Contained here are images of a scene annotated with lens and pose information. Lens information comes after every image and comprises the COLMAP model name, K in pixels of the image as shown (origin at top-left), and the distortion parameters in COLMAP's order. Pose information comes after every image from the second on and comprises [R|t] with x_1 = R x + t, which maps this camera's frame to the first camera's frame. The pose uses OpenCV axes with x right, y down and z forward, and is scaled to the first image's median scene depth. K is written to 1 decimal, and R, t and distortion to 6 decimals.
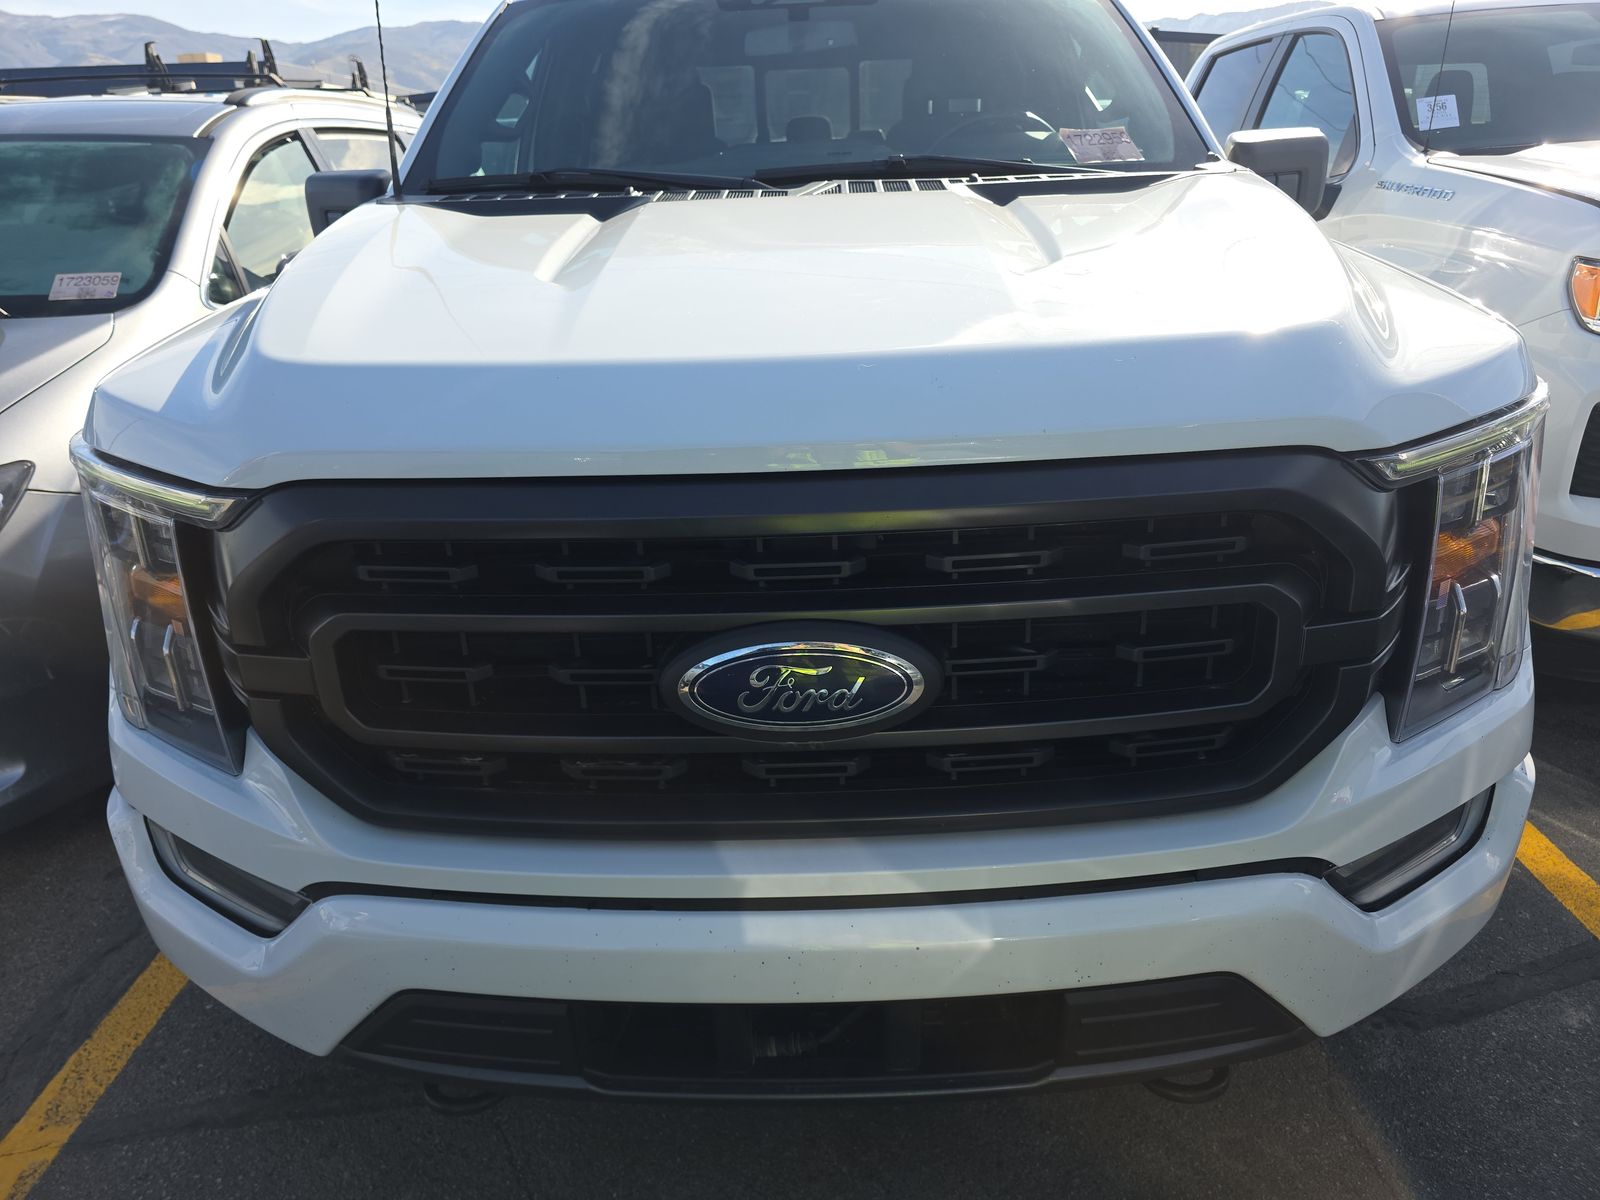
lens RADIAL K [[1083.1, 0, 796.7], [0, 1083.1, 570.9], [0, 0, 1]] dist [0.035992, -0.057350]
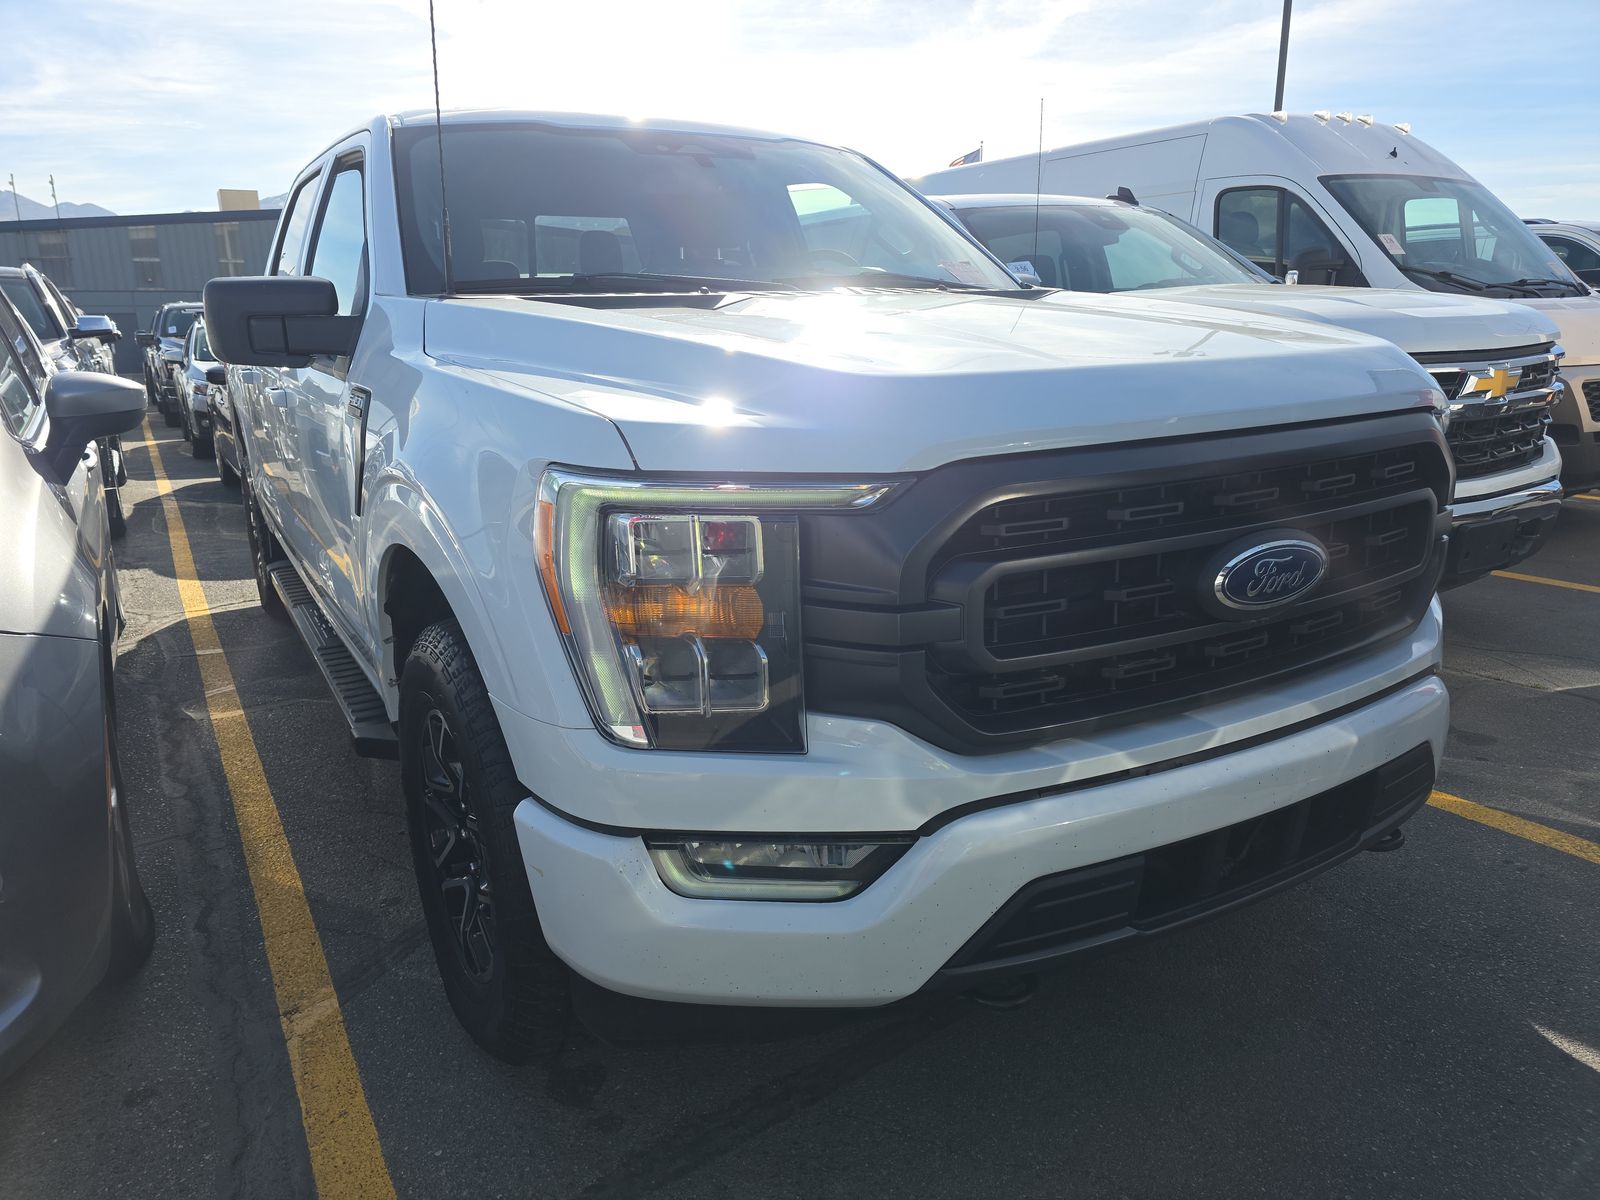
lens RADIAL K [[1083.1, 0, 796.7], [0, 1083.1, 570.9], [0, 0, 1]] dist [0.035992, -0.057350]
pose [[0.873077, -0.123417, 0.471703, -1.102446], [0.154000, 0.987712, -0.026613, 0.041556], [-0.462622, 0.095878, 0.881356, 0.036904]]
